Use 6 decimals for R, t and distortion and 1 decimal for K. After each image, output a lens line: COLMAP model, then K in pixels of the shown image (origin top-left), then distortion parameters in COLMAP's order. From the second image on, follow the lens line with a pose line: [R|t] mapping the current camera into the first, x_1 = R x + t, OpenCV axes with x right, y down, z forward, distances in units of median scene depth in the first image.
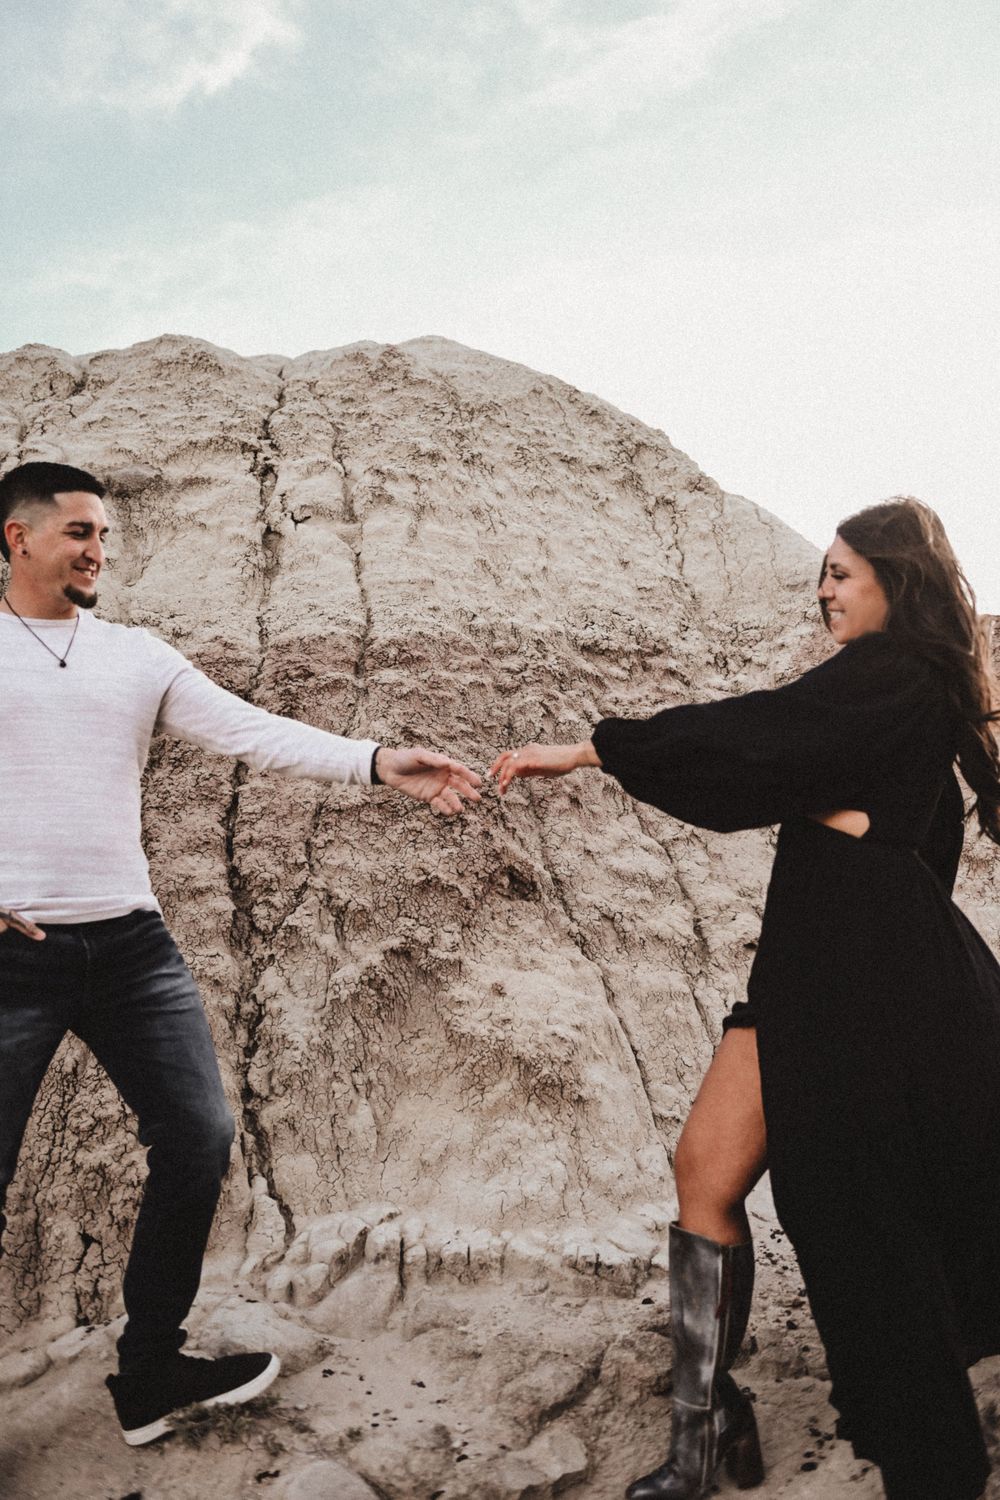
lens RADIAL K [[1349.2, 0, 503.7], [0, 1349.2, 748.0], [0, 0, 1]] dist [-0.009032, 0.003692]
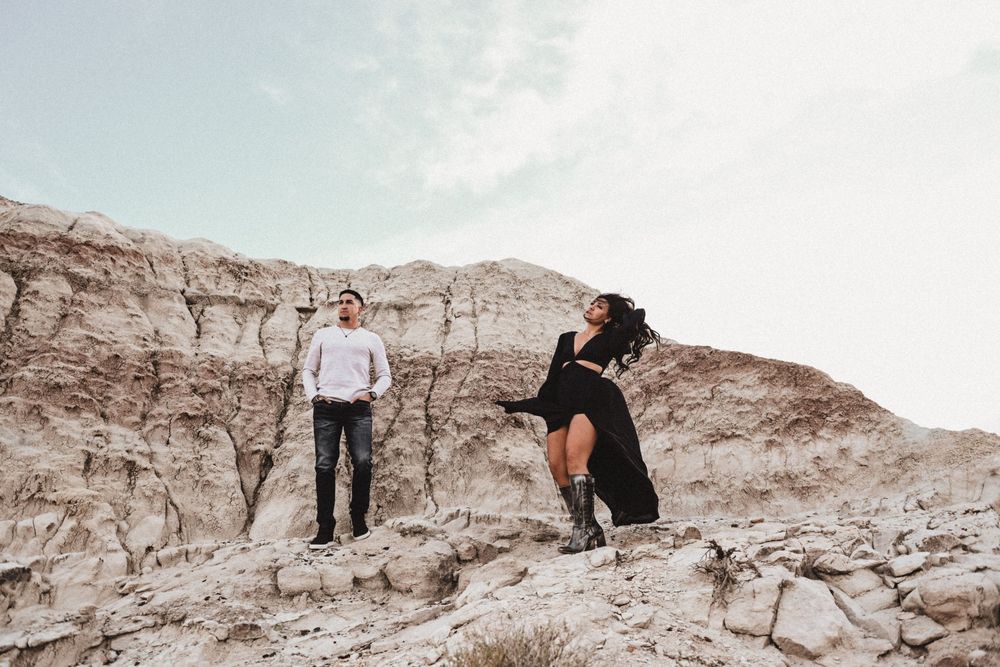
lens RADIAL K [[694.3, 0, 498.3], [0, 694.3, 333.9], [0, 0, 1]] dist [0.000264, -0.000067]
pose [[0.989985, -0.016658, -0.140190, 0.170875], [-0.011658, 0.979976, -0.198772, 0.192292], [0.140694, 0.198416, 0.969967, -0.524665]]
